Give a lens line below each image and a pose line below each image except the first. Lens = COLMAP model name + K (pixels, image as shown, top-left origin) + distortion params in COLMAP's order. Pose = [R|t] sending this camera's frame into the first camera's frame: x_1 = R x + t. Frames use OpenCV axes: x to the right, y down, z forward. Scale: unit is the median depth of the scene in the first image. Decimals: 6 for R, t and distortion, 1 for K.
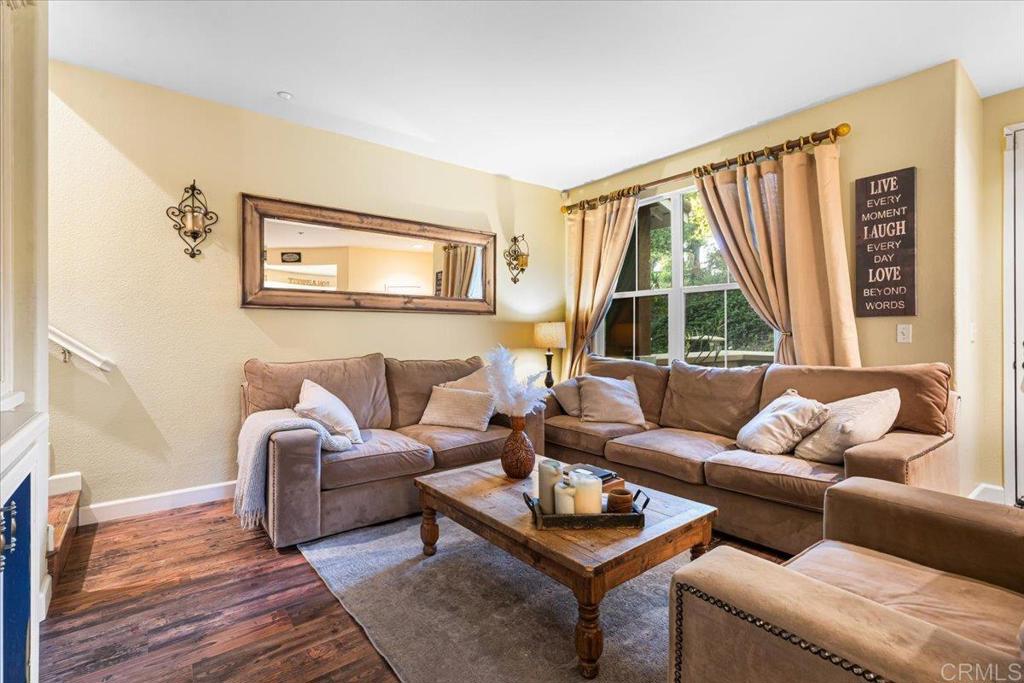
lens RADIAL K [[470.7, 0, 503.1], [0, 470.7, 335.3], [0, 0, 1]] dist [0.001561, -0.000551]
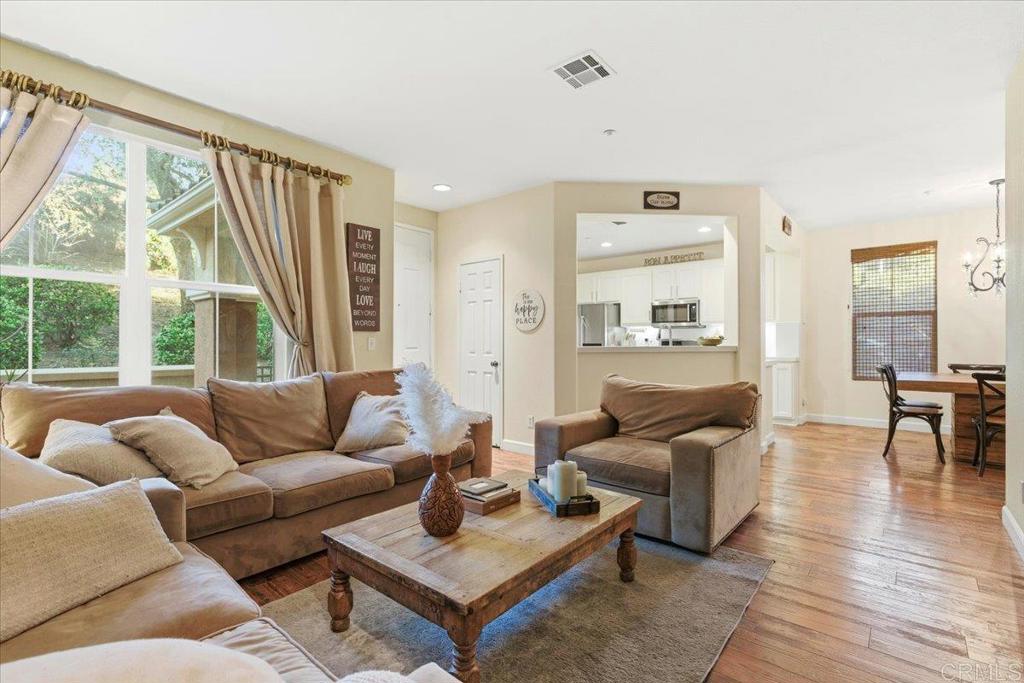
lens RADIAL K [[475.0, 0, 512.0], [0, 475.0, 341.5], [0, 0, 1]] dist [0.002012, 0.000193]
pose [[-0.218416, 0.004110, 0.975847, -0.618469], [-0.000508, 0.999991, -0.004326, -0.004755], [-0.975856, -0.001441, -0.218412, 0.881234]]
